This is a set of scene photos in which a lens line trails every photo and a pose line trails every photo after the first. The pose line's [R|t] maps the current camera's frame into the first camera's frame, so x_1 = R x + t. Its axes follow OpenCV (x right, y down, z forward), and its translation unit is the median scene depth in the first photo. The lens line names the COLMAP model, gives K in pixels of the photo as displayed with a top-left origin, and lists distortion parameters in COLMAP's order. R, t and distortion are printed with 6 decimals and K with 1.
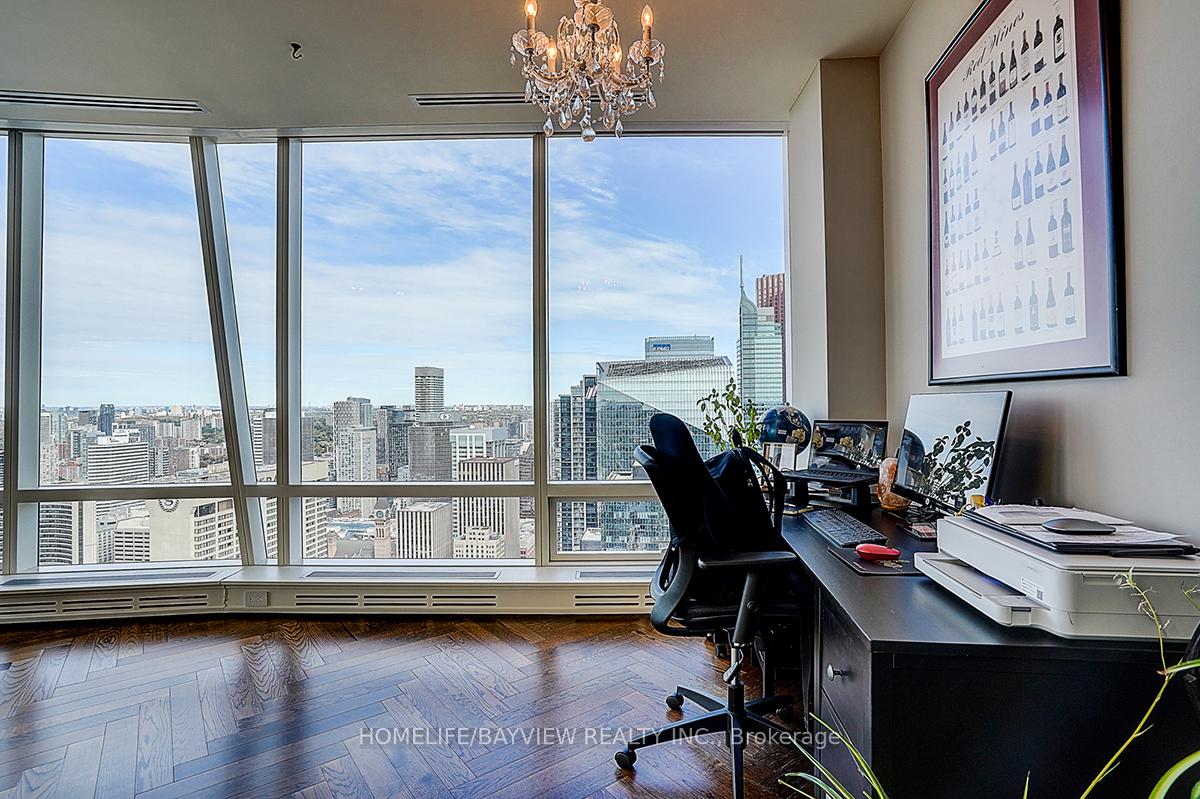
lens RADIAL K [[566.6, 0, 600.0], [0, 566.6, 399.5], [0, 0, 1]] dist [-0.061049, 0.033358]
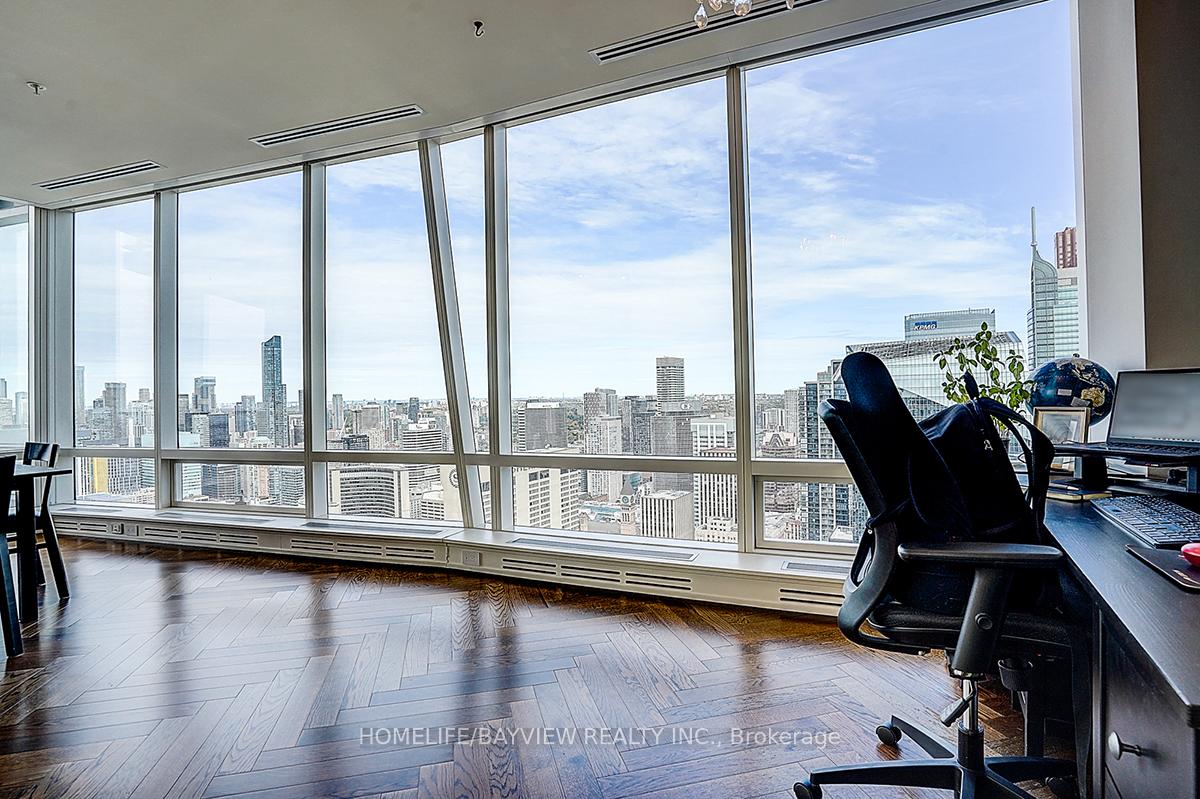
lens RADIAL K [[575.9, 0, 600.5], [0, 575.9, 397.9], [0, 0, 1]] dist [-0.065142, 0.027056]
pose [[0.914737, -0.010766, -0.403905, 0.055875], [0.017233, 0.999775, 0.012378, 0.037217], [0.403681, -0.018283, 0.914717, 0.088157]]
